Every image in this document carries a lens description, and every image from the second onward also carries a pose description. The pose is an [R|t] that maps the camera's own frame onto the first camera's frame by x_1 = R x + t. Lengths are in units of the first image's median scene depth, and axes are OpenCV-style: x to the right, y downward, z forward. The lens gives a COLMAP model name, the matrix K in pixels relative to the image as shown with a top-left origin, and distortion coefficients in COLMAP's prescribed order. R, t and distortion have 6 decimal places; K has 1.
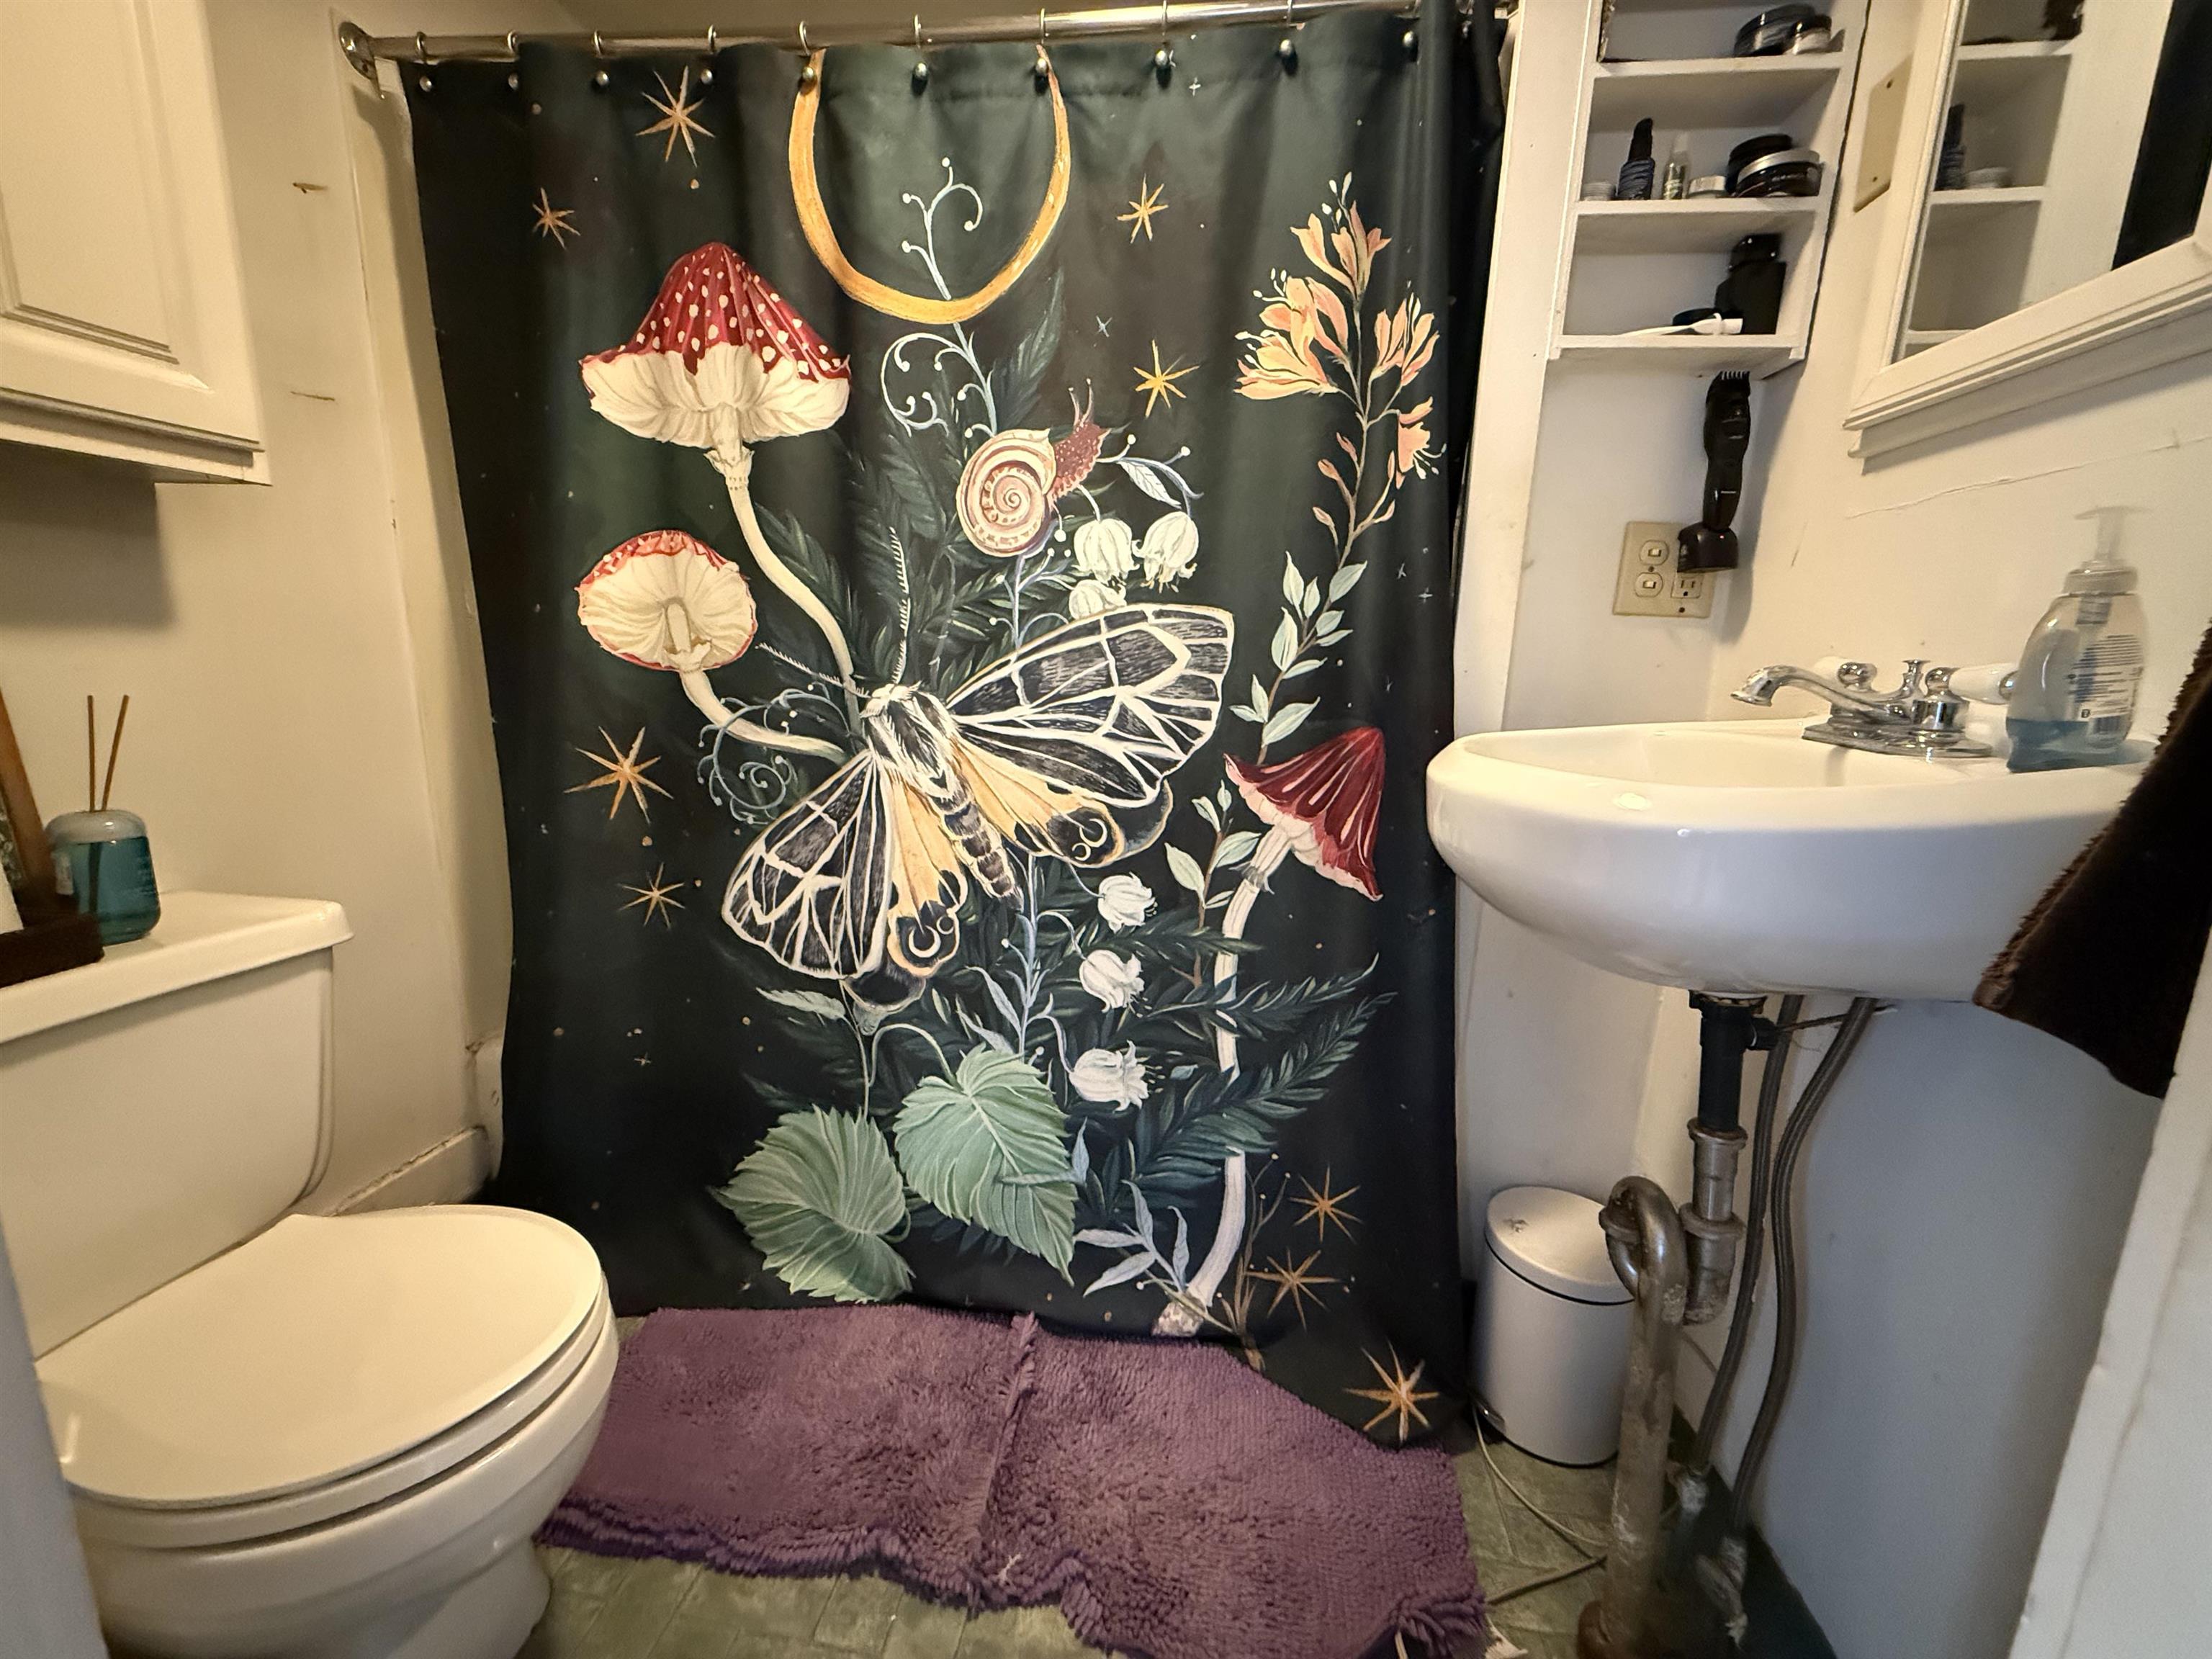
lens RADIAL K [[875.9, 0, 1101.2], [0, 875.9, 822.6], [0, 0, 1]] dist [0.001794, -0.000812]
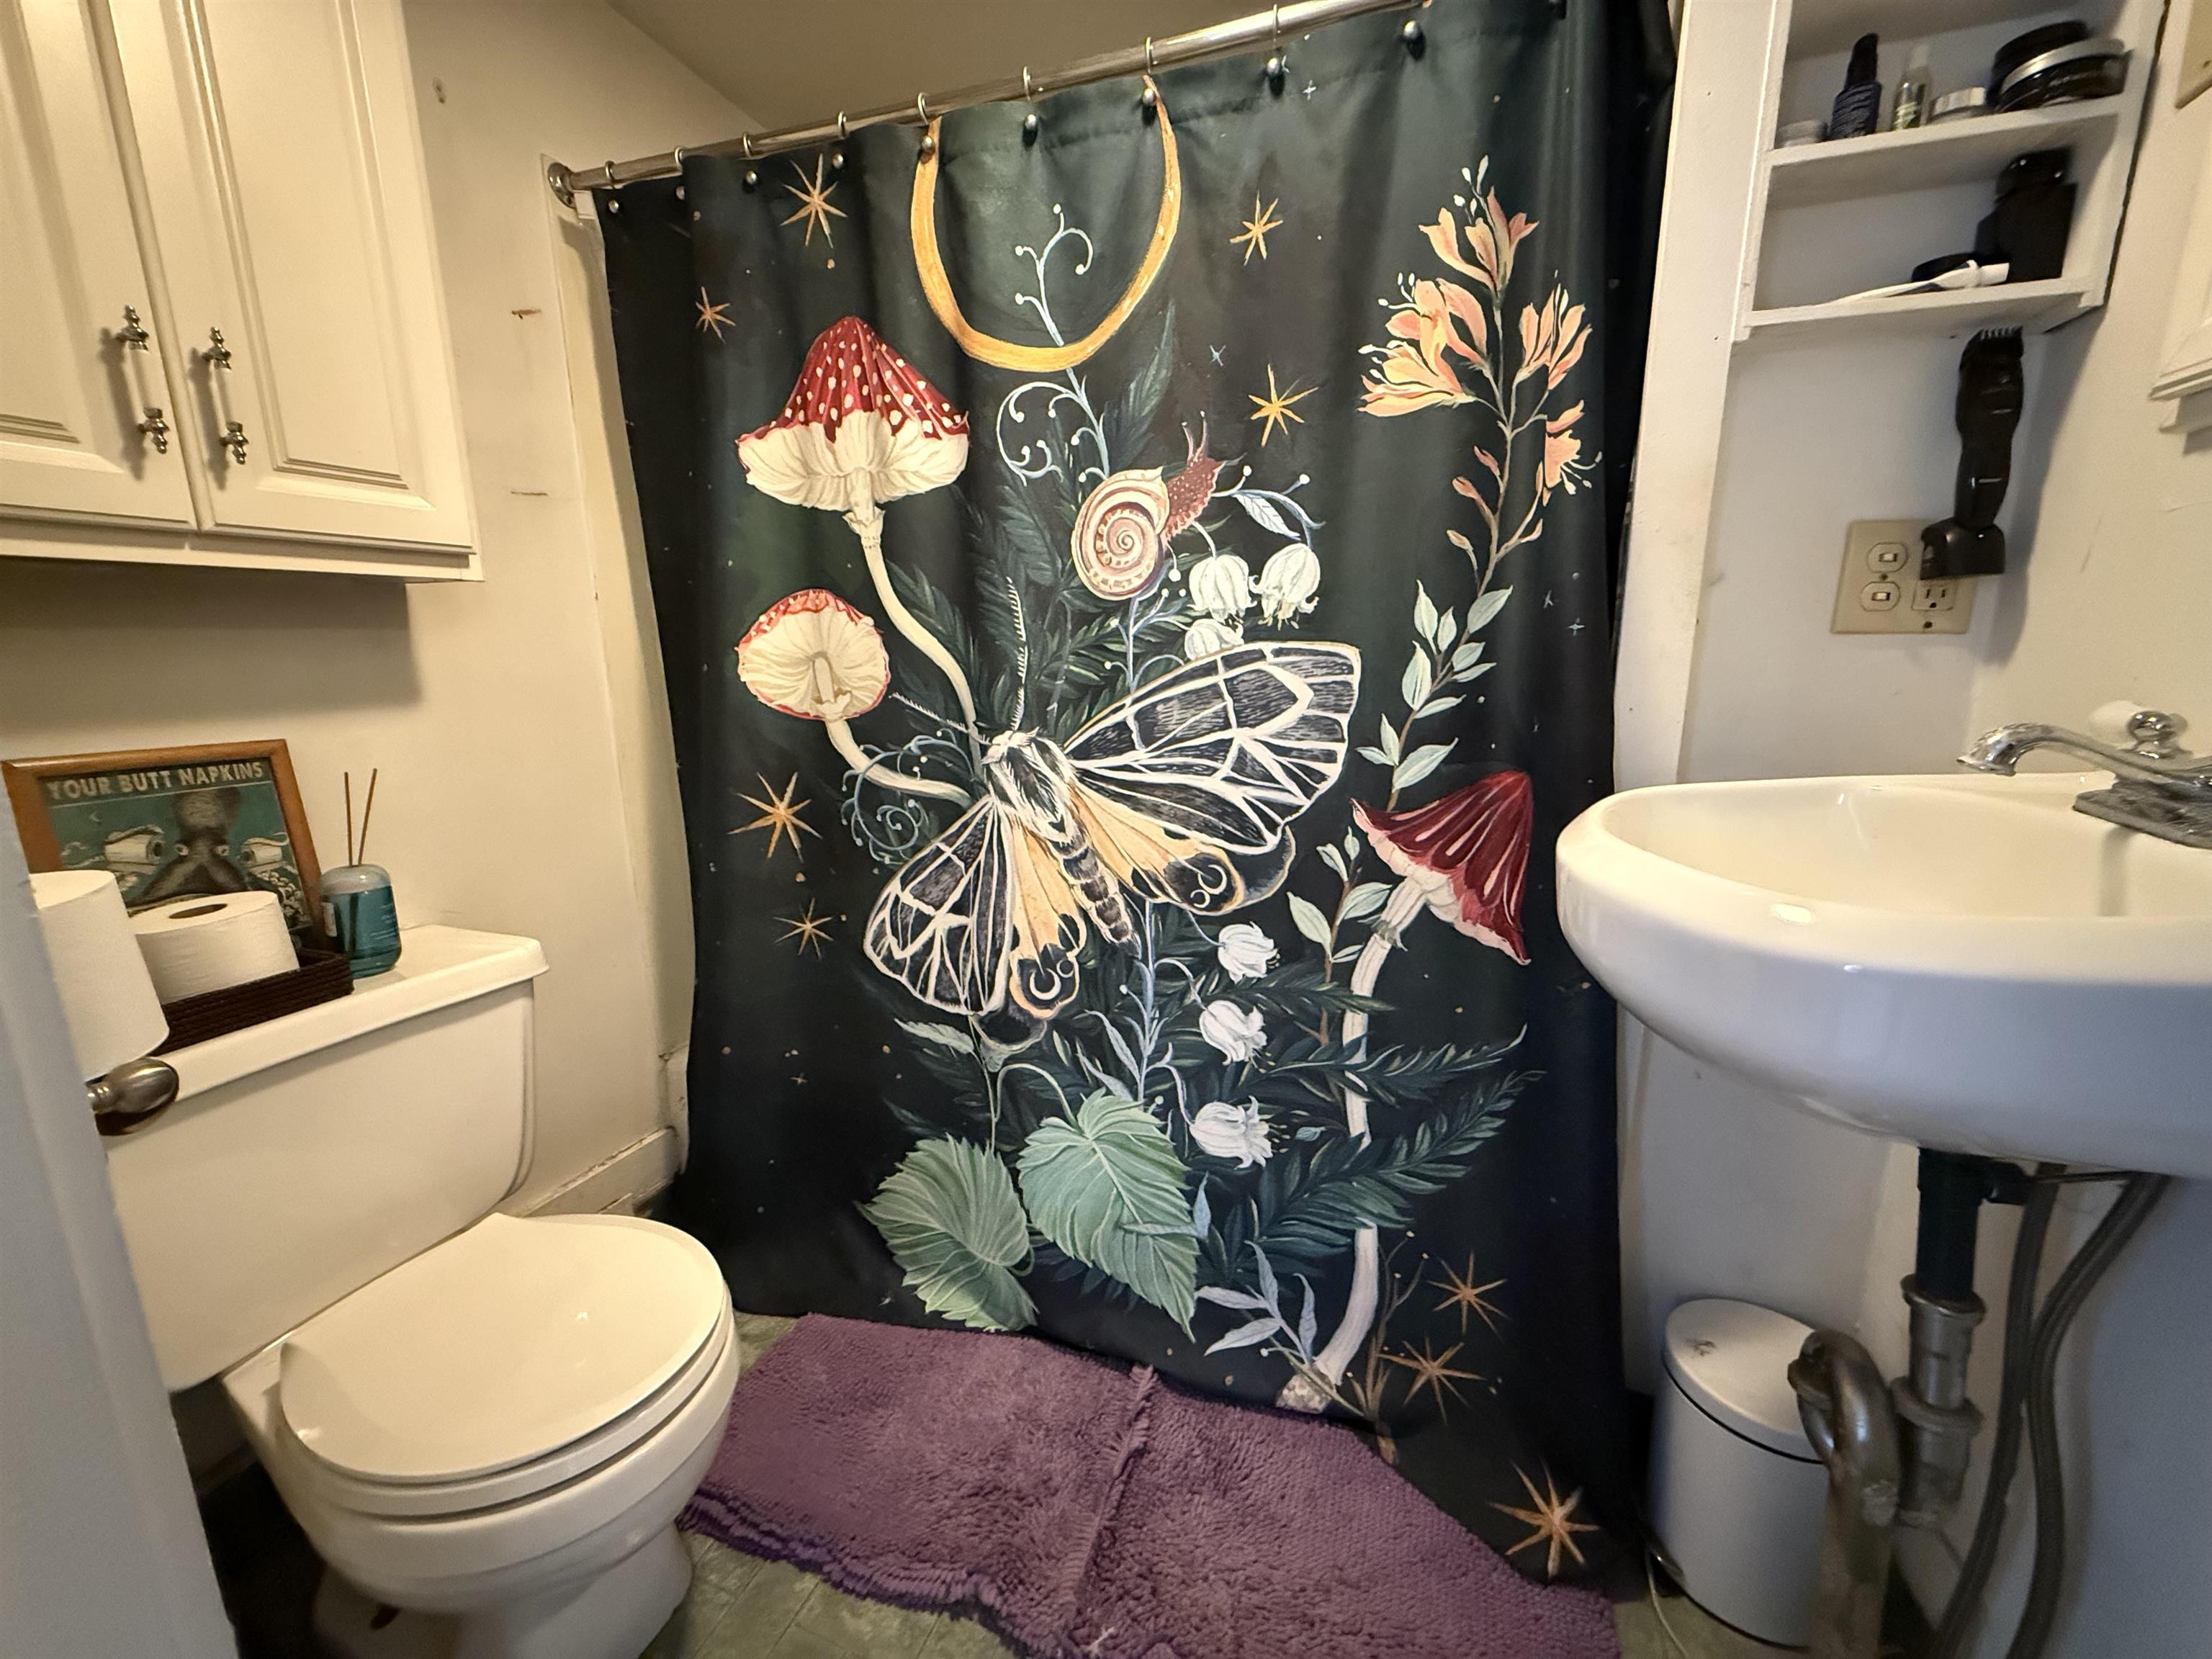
lens RADIAL K [[875.9, 0, 1101.2], [0, 875.9, 822.6], [0, 0, 1]] dist [0.001794, -0.000812]
pose [[0.976011, 0.002582, -0.217707, 0.085494], [-0.001576, 0.999987, 0.004796, -0.058337], [0.217717, -0.004338, 0.976002, 0.035025]]
